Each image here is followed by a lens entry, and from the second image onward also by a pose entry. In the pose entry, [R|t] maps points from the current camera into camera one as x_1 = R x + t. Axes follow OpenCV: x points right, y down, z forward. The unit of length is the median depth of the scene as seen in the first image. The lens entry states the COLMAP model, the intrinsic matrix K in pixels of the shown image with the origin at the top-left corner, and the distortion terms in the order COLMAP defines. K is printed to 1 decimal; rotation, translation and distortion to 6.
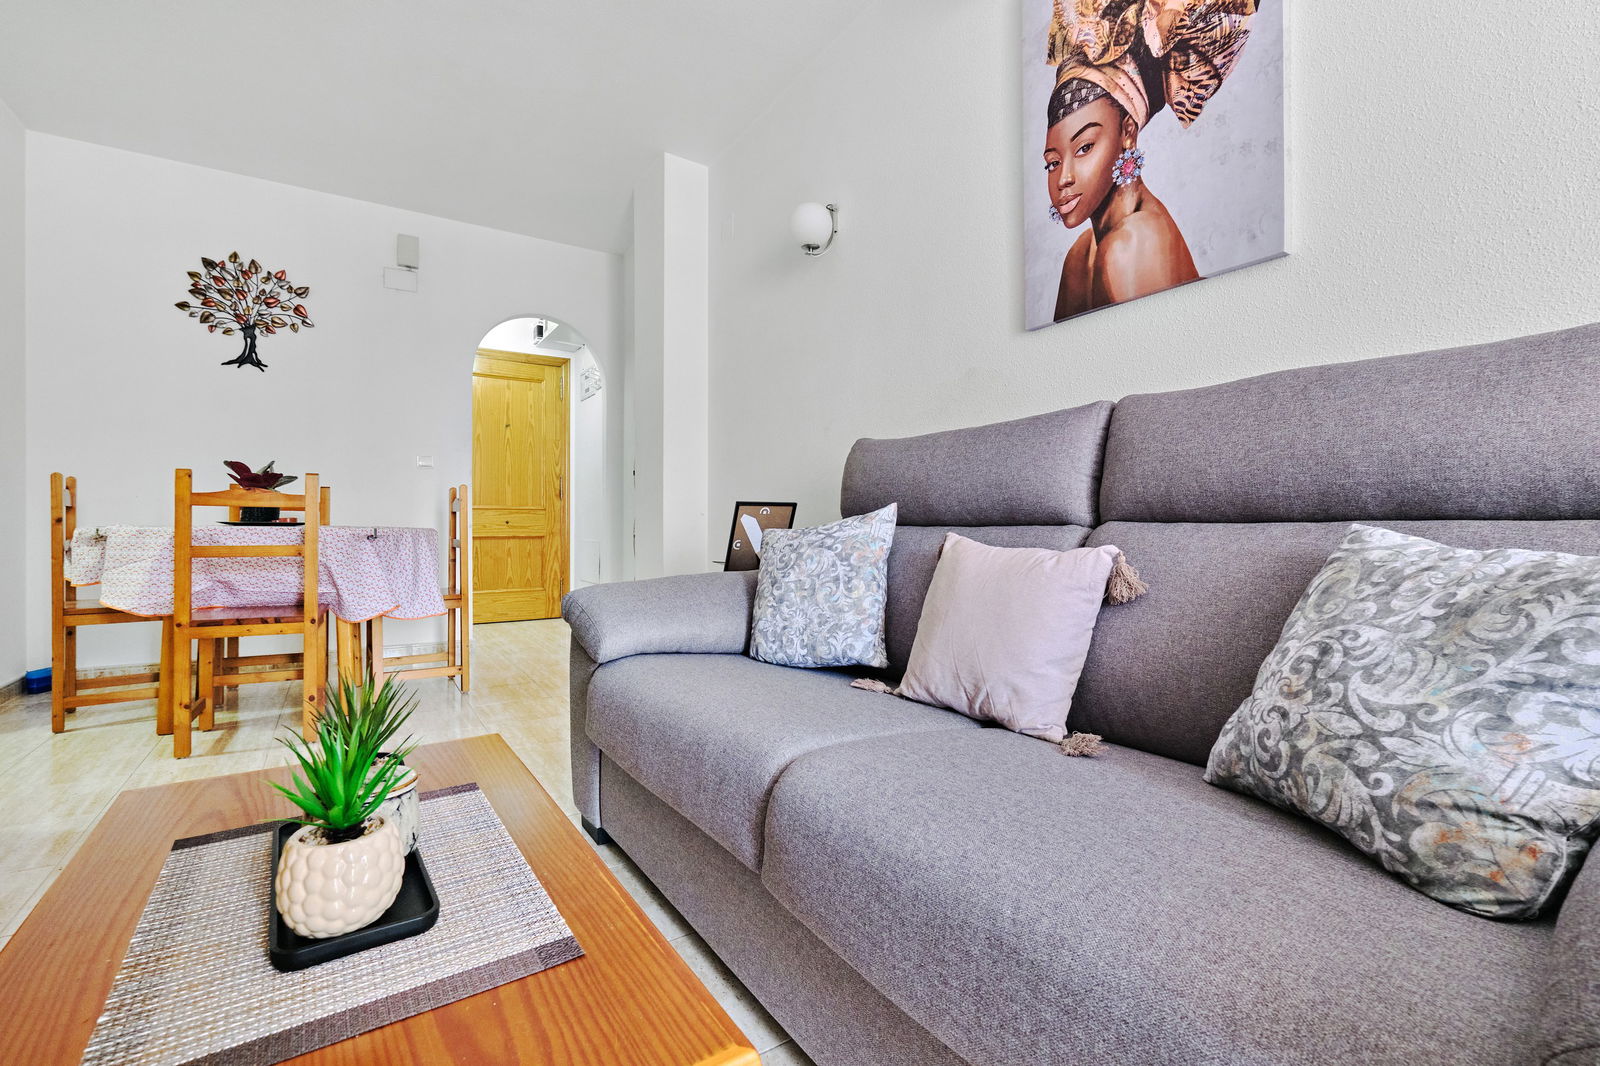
lens RADIAL K [[722.5, 0, 798.9], [0, 722.5, 526.7], [0, 0, 1]] dist [-0.002310, -0.000215]
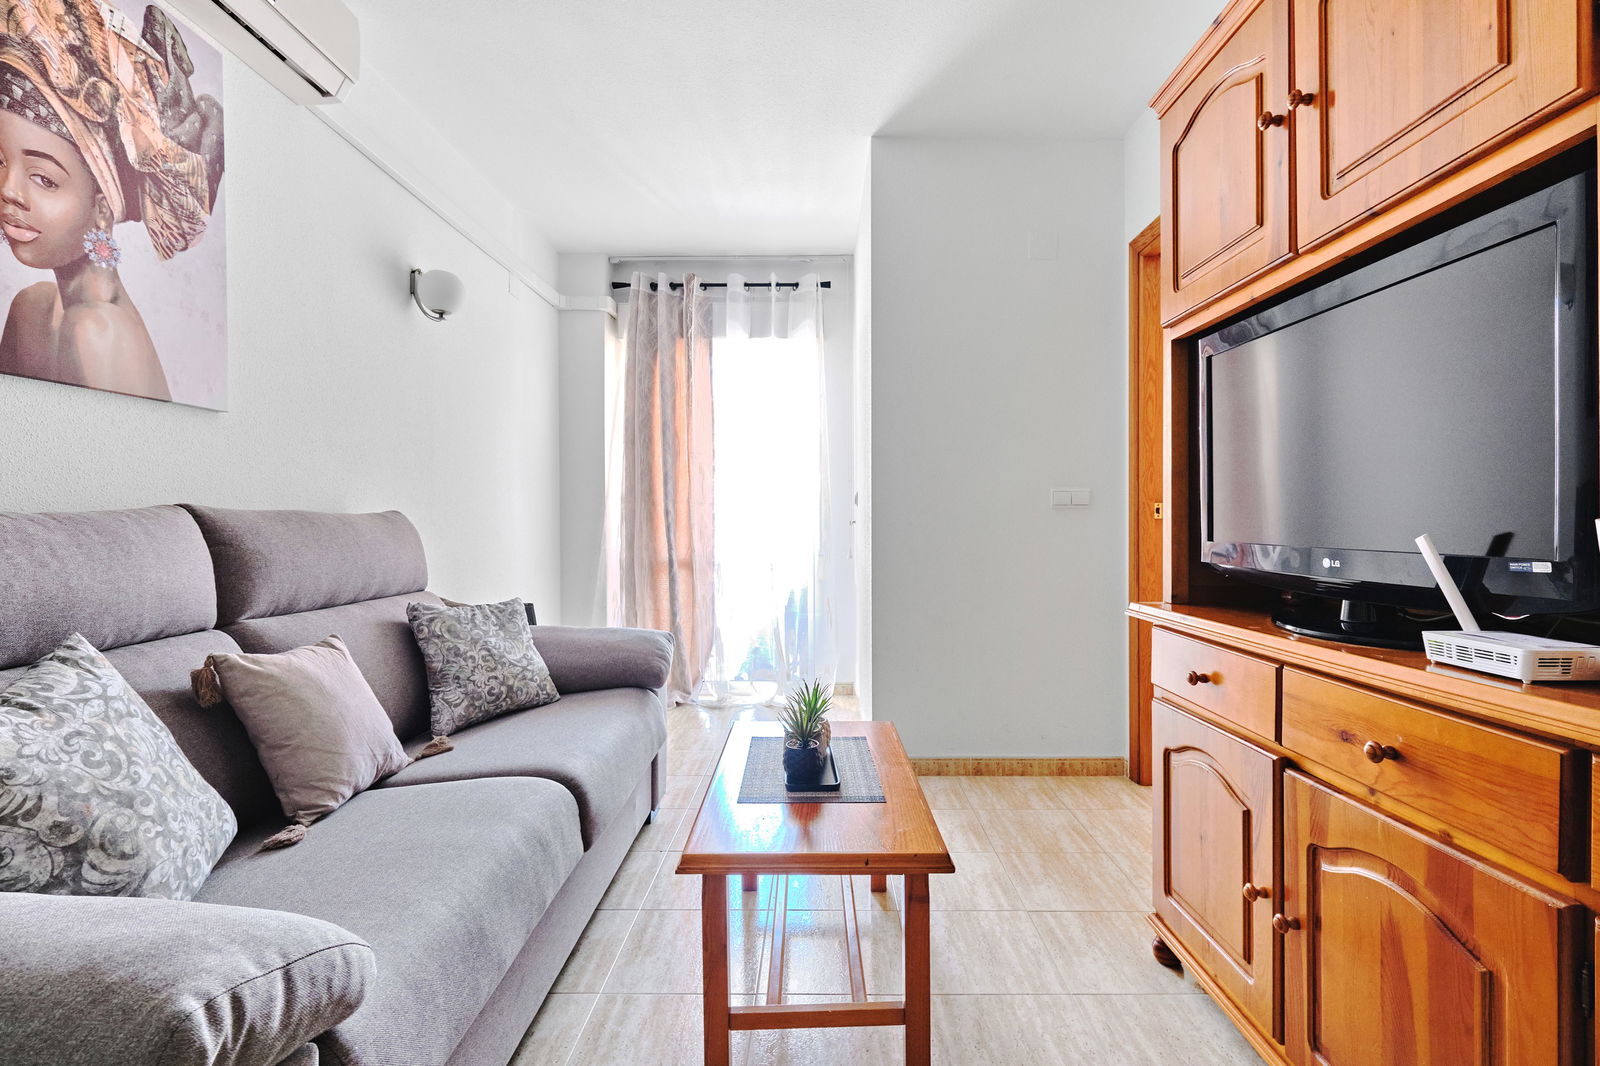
lens RADIAL K [[722.5, 0, 801.8], [0, 722.5, 529.3], [0, 0, 1]] dist [-0.002310, -0.000215]
pose [[-0.832302, 0.001014, 0.554321, -0.816867], [0.005952, 0.999957, 0.007108, -0.135632], [-0.554290, 0.009215, -0.832272, 1.275906]]
